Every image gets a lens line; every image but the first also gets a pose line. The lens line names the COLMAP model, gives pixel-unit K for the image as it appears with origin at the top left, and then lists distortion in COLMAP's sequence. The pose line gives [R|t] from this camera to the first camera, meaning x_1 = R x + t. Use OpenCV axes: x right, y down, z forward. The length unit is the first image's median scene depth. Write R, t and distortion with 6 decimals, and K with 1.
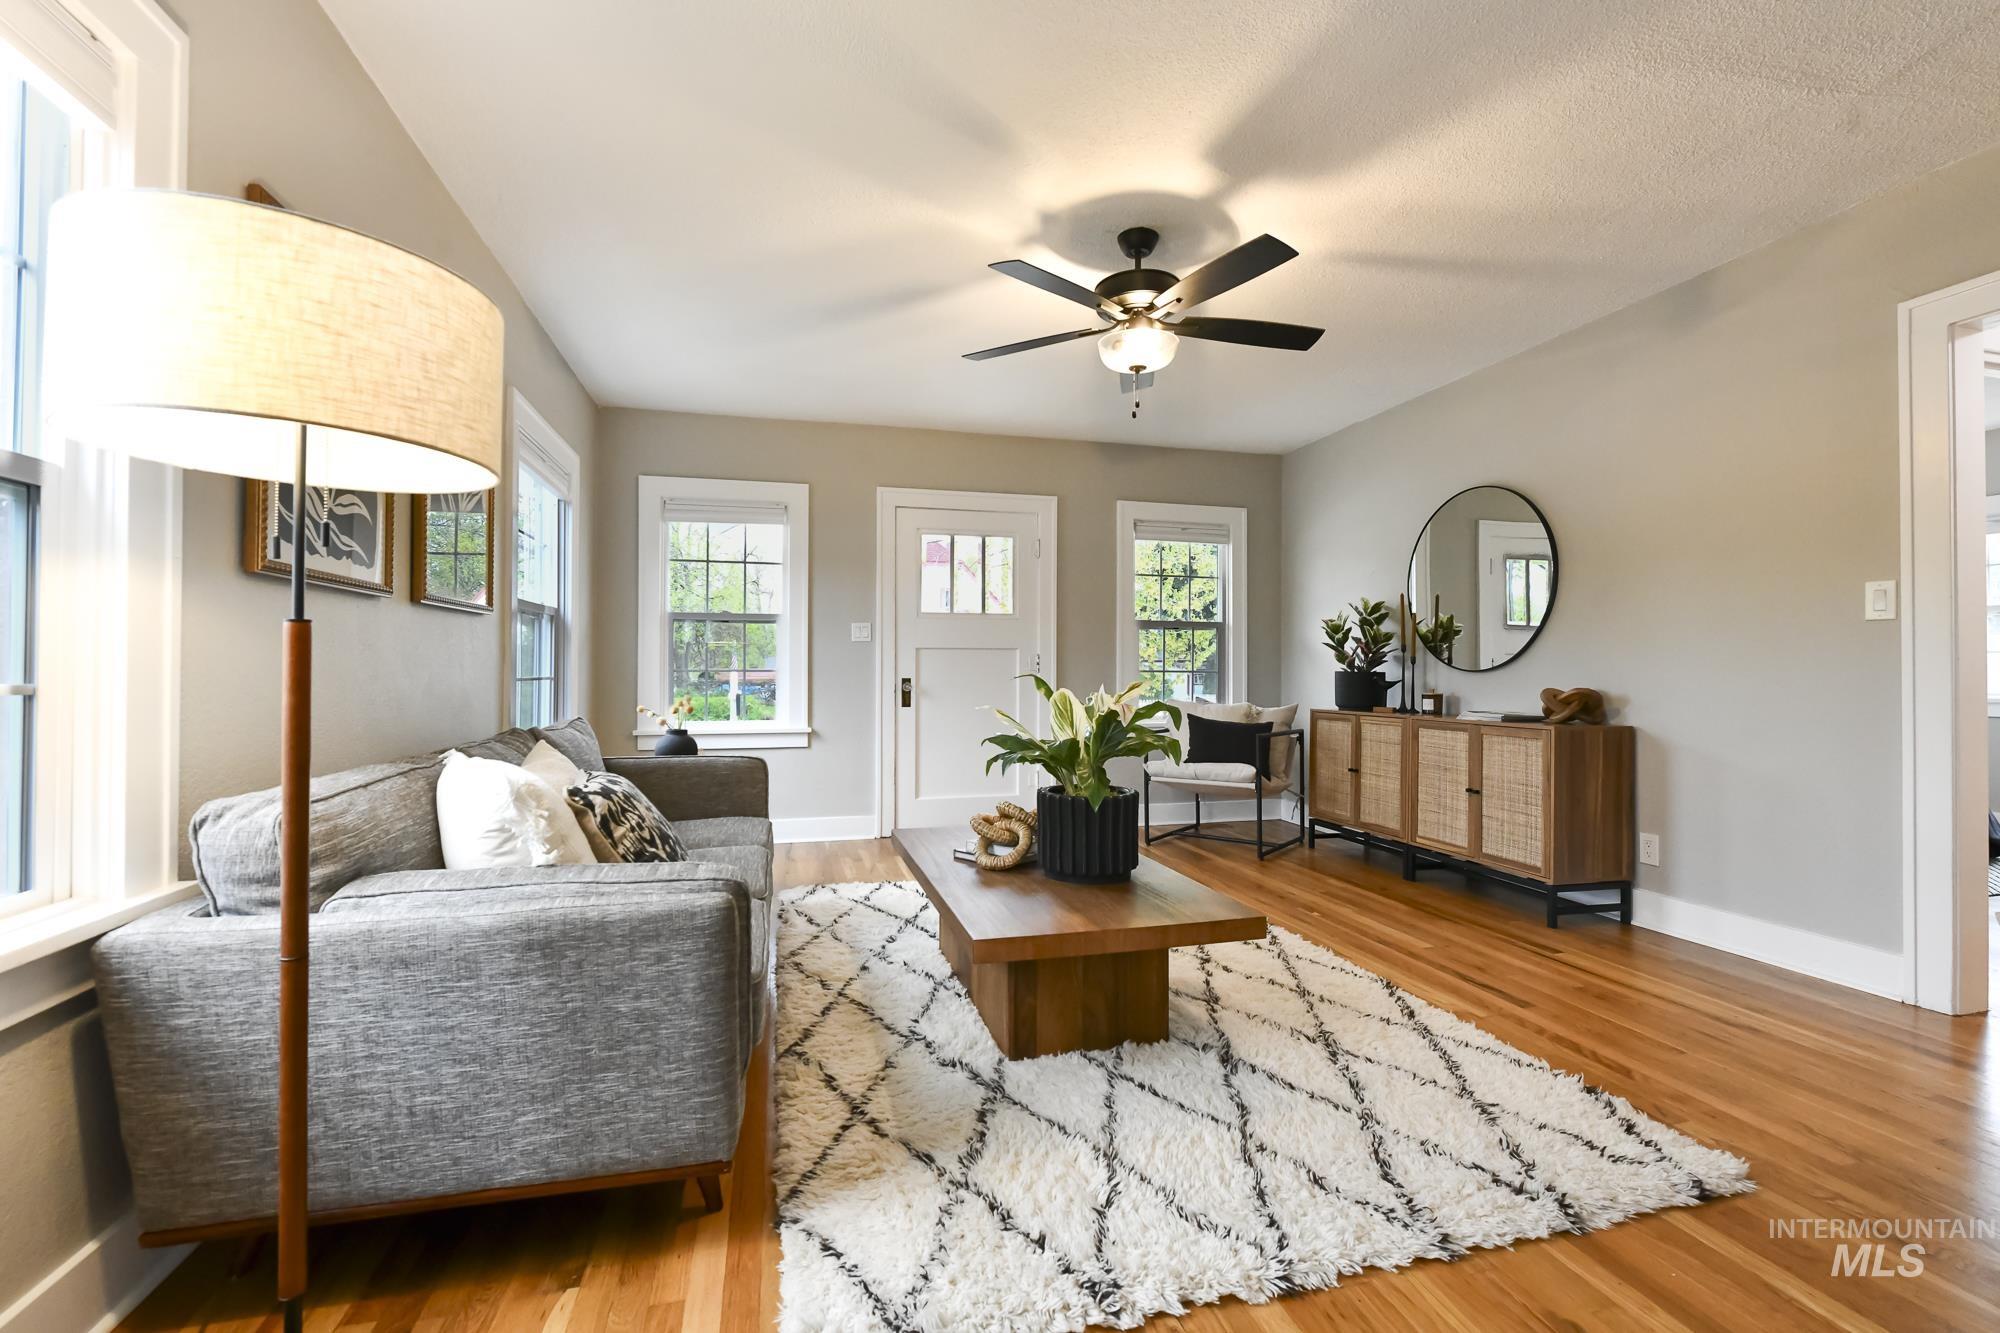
lens RADIAL K [[840.4, 0, 984.2], [0, 840.4, 665.5], [0, 0, 1]] dist [-0.008045, -0.000807]
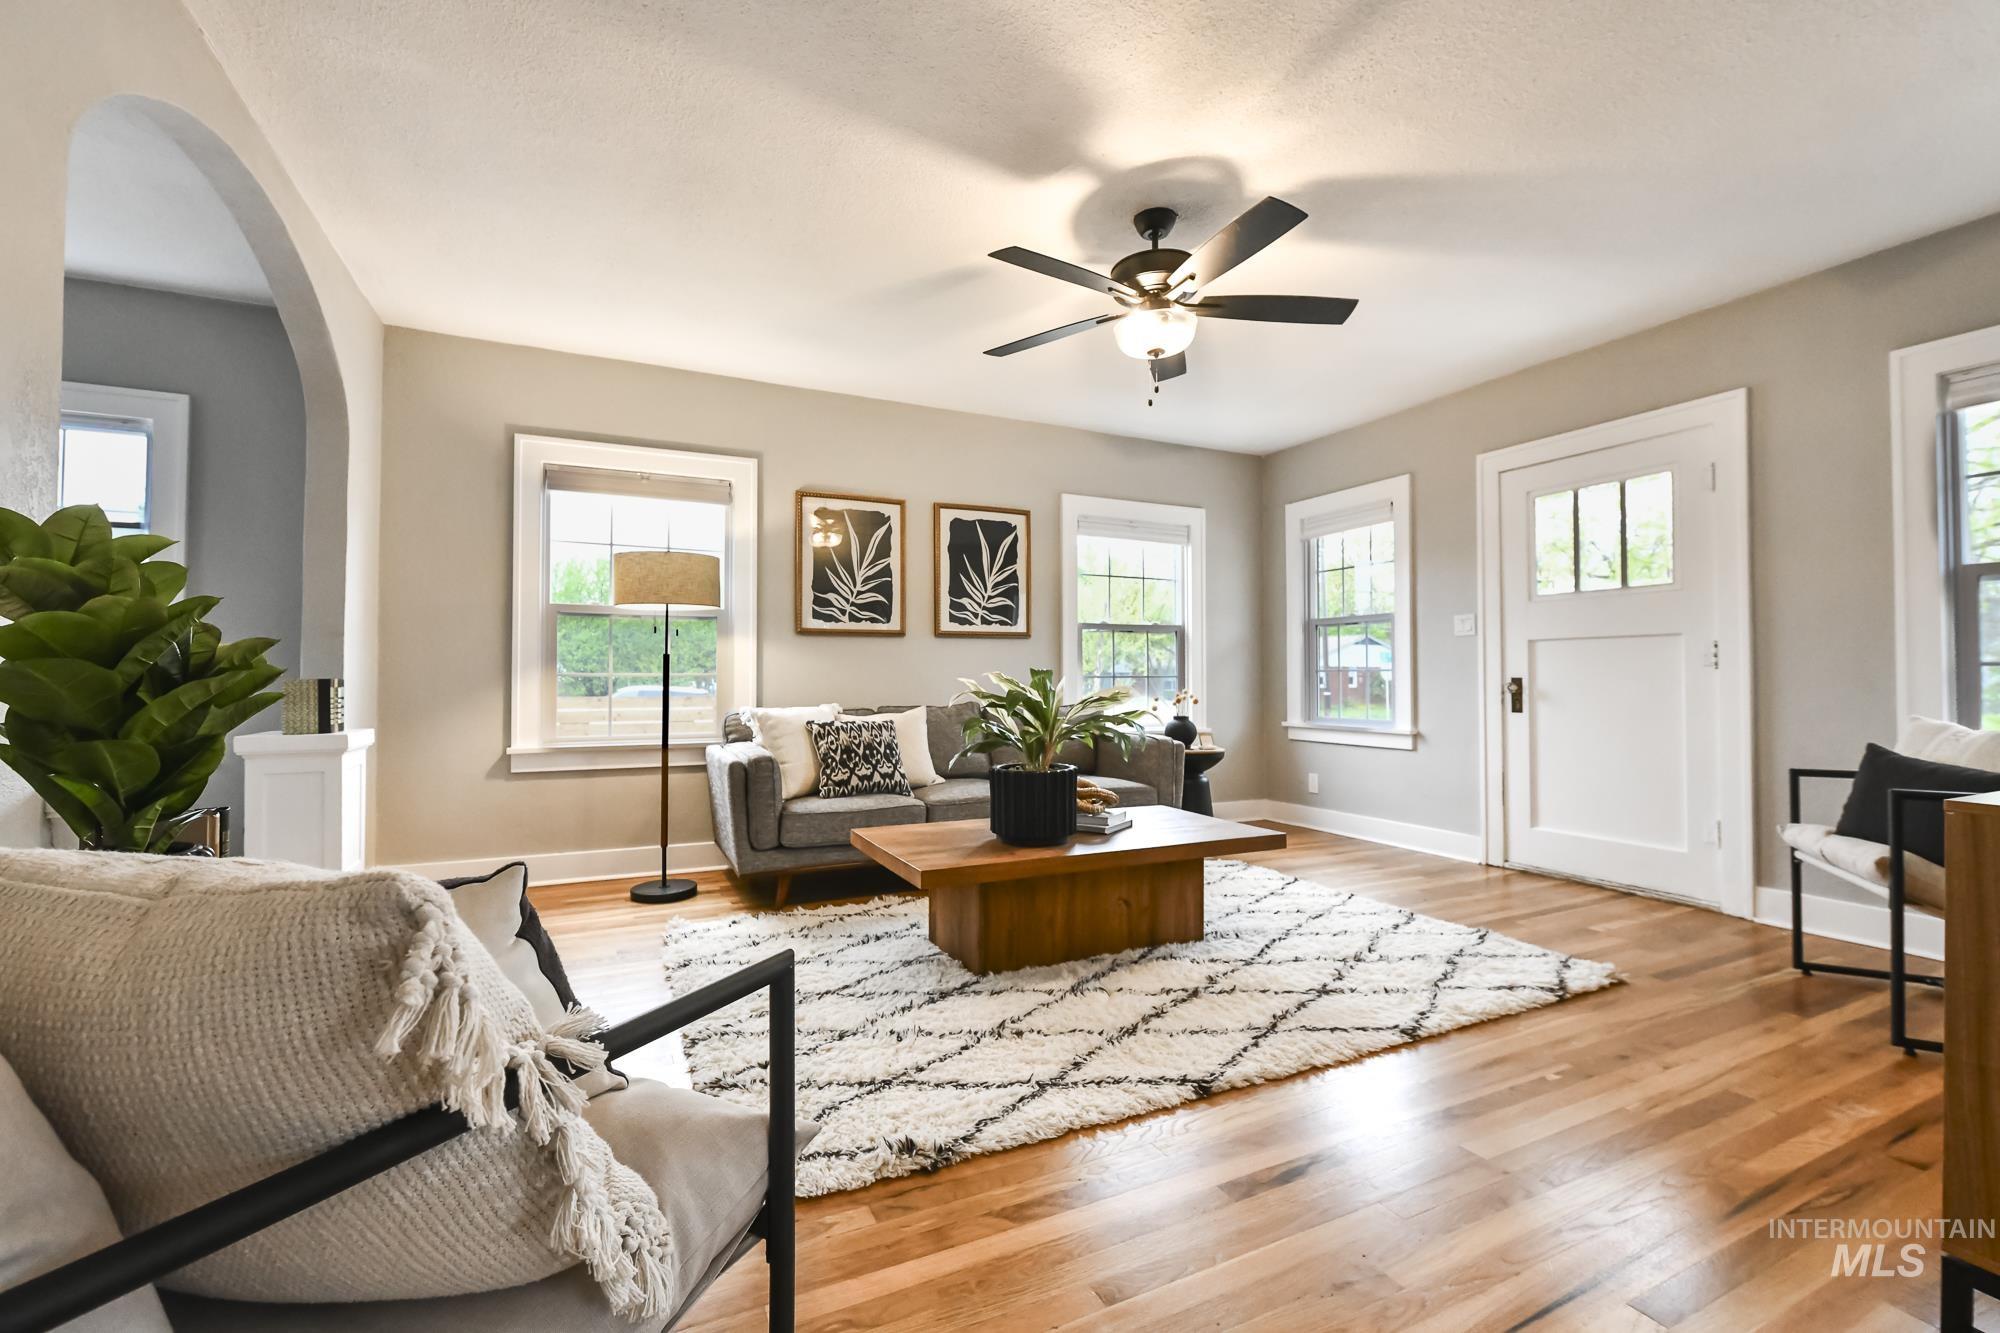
lens RADIAL K [[840.4, 0, 1004.9], [0, 840.4, 666.1], [0, 0, 1]] dist [-0.008045, -0.000807]
pose [[0.204259, -0.017889, -0.978753, 1.209412], [0.007695, 0.999831, -0.016669, 0.026815], [0.978887, -0.004127, 0.204363, 0.697312]]
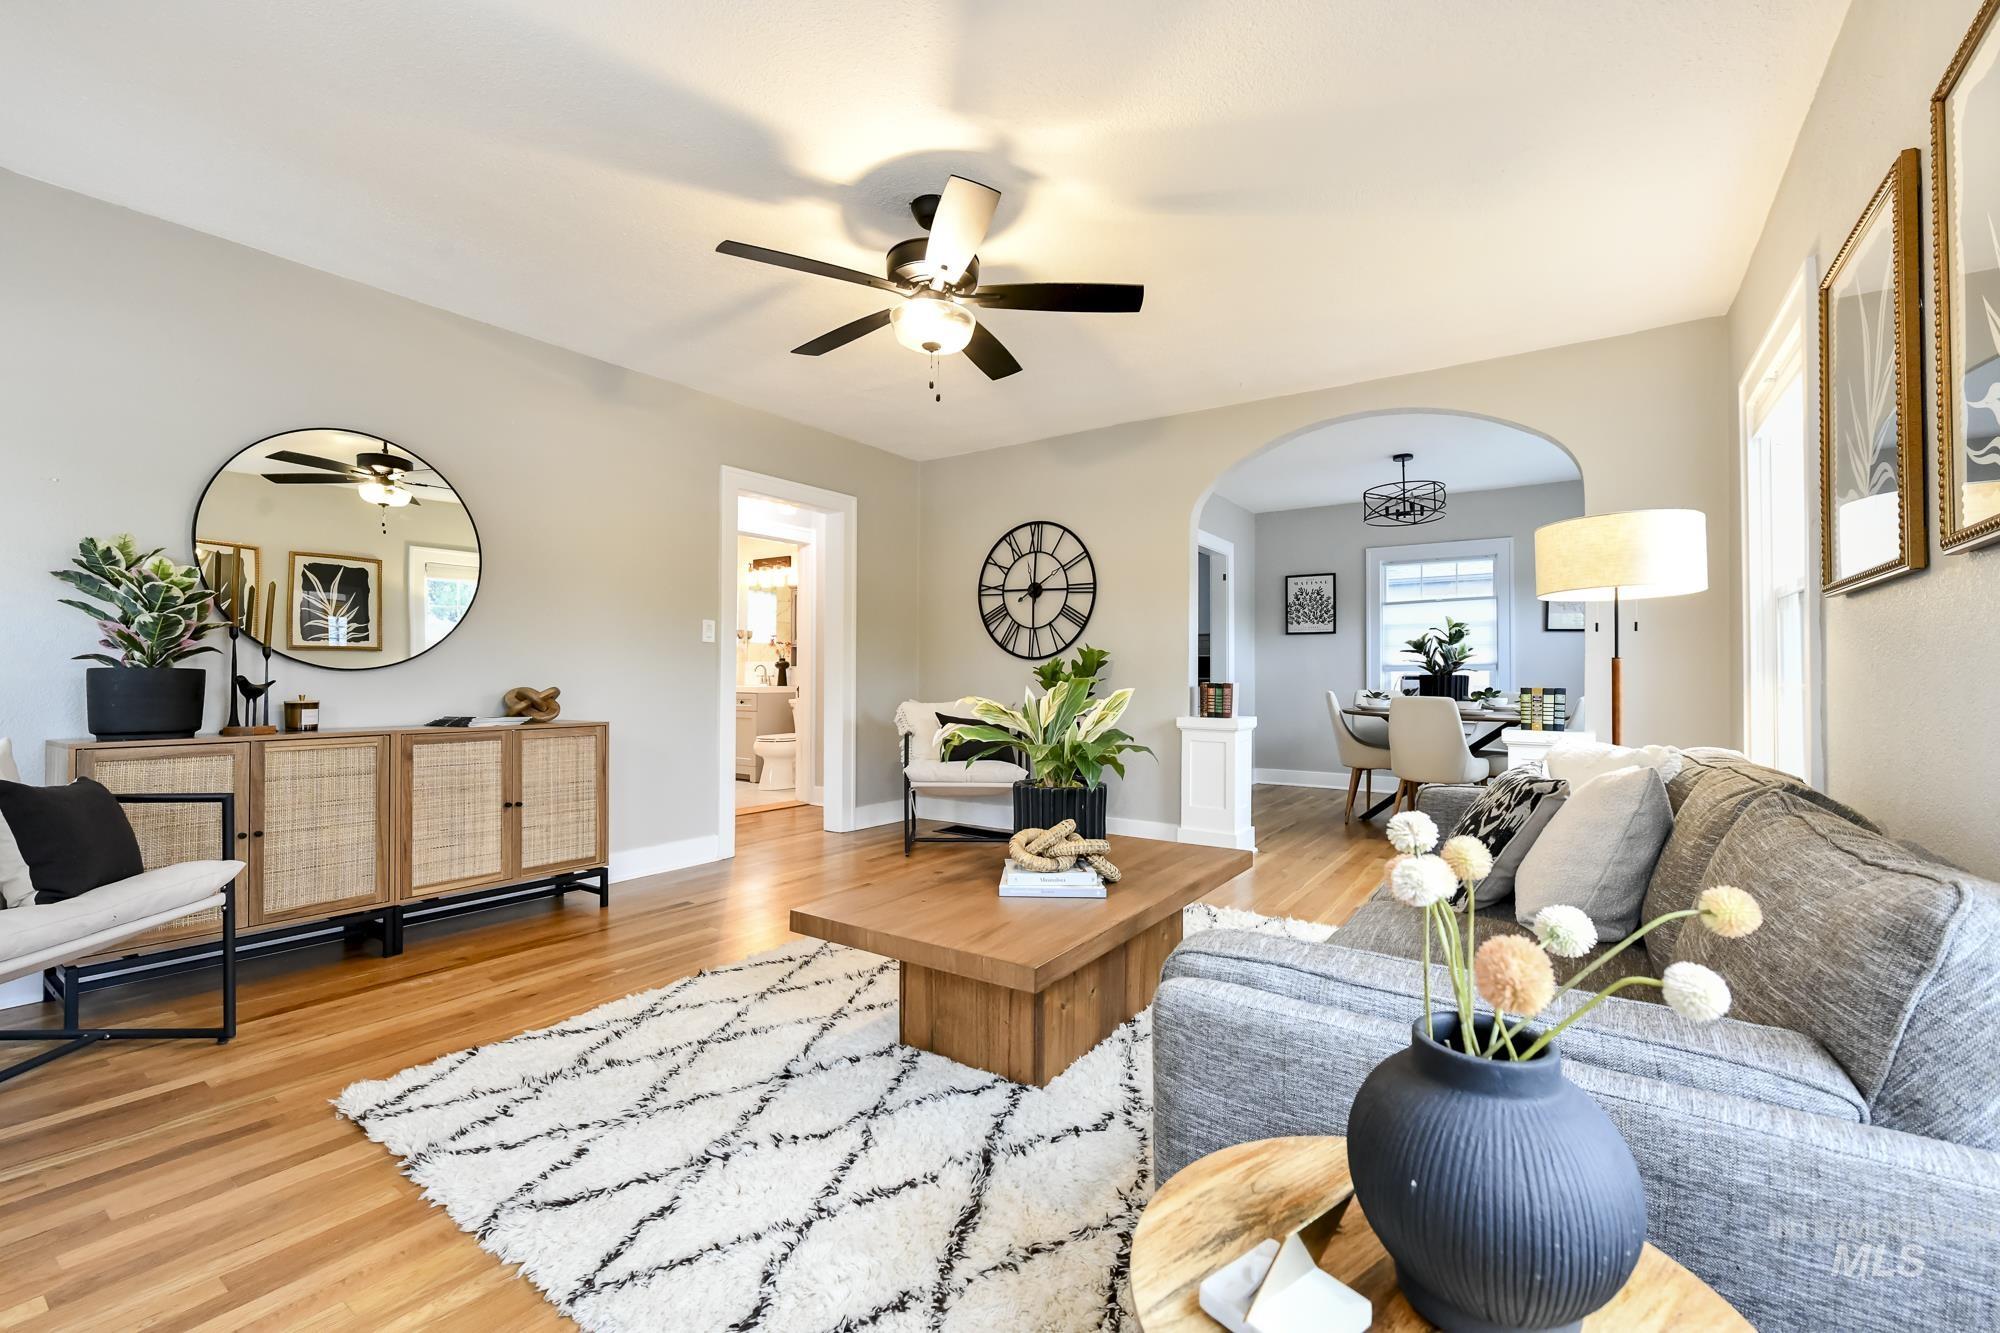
lens RADIAL K [[840.4, 0, 1003.1], [0, 840.4, 670.2], [0, 0, 1]] dist [-0.008045, -0.000807]
pose [[-0.665343, -0.004993, 0.746521, -0.623197], [-0.013988, 0.999885, -0.005780, 0.005442], [-0.746407, -0.014288, -0.665336, 1.721770]]
